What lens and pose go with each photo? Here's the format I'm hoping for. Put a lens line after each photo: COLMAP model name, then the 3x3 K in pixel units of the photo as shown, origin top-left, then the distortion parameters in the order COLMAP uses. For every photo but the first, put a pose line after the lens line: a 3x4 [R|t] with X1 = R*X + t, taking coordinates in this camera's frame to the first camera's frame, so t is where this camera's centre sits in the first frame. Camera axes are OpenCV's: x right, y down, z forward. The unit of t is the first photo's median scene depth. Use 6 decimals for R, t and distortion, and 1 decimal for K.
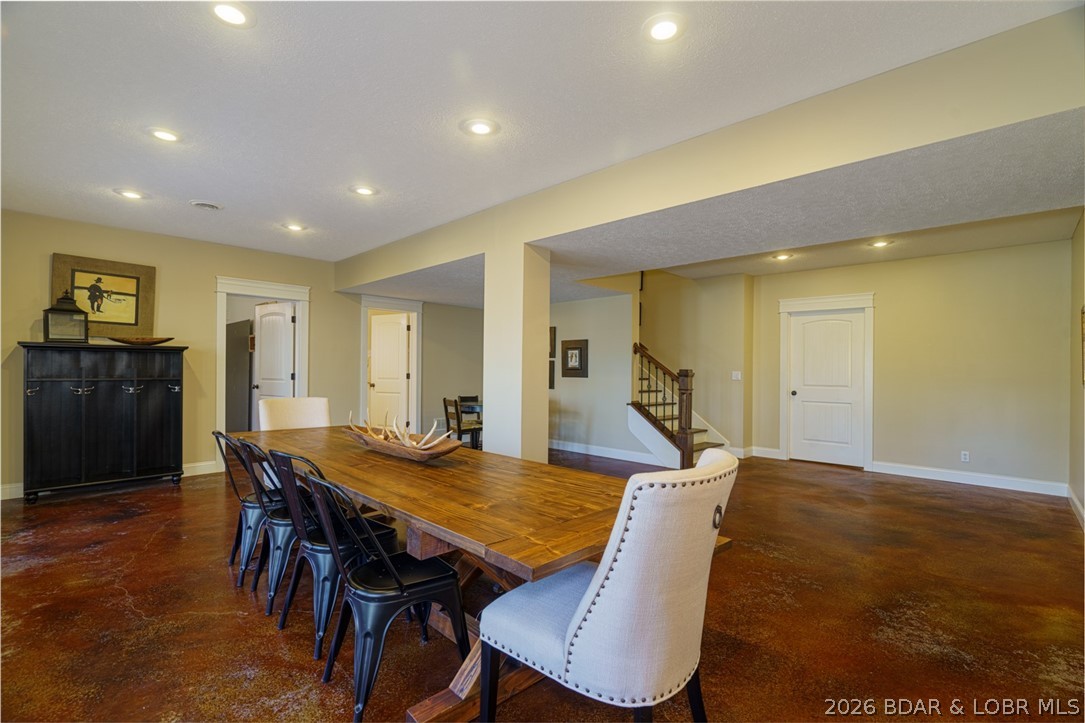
lens RADIAL K [[493.2, 0, 538.0], [0, 493.2, 369.2], [0, 0, 1]] dist [0.000525, -0.000362]
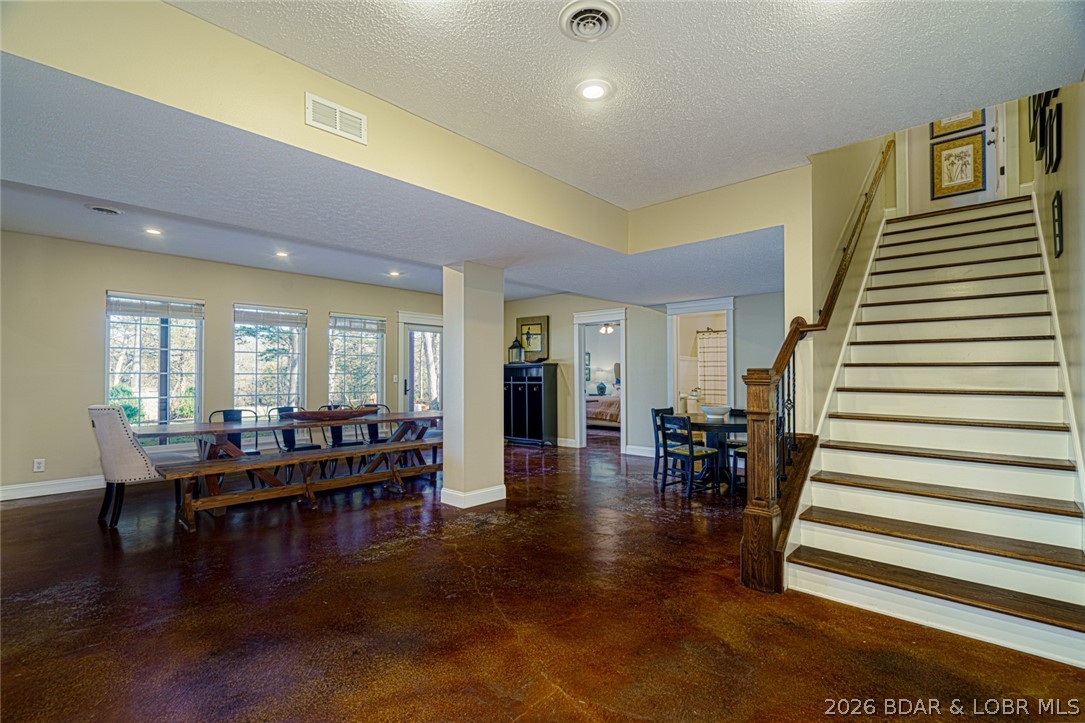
lens RADIAL K [[493.2, 0, 538.0], [0, 493.2, 369.2], [0, 0, 1]] dist [0.000525, -0.000362]
pose [[0.036222, -0.022763, -0.999084, 0.930041], [0.002294, 0.999740, -0.022695, 0.011325], [0.999341, -0.001470, 0.036265, 0.968113]]
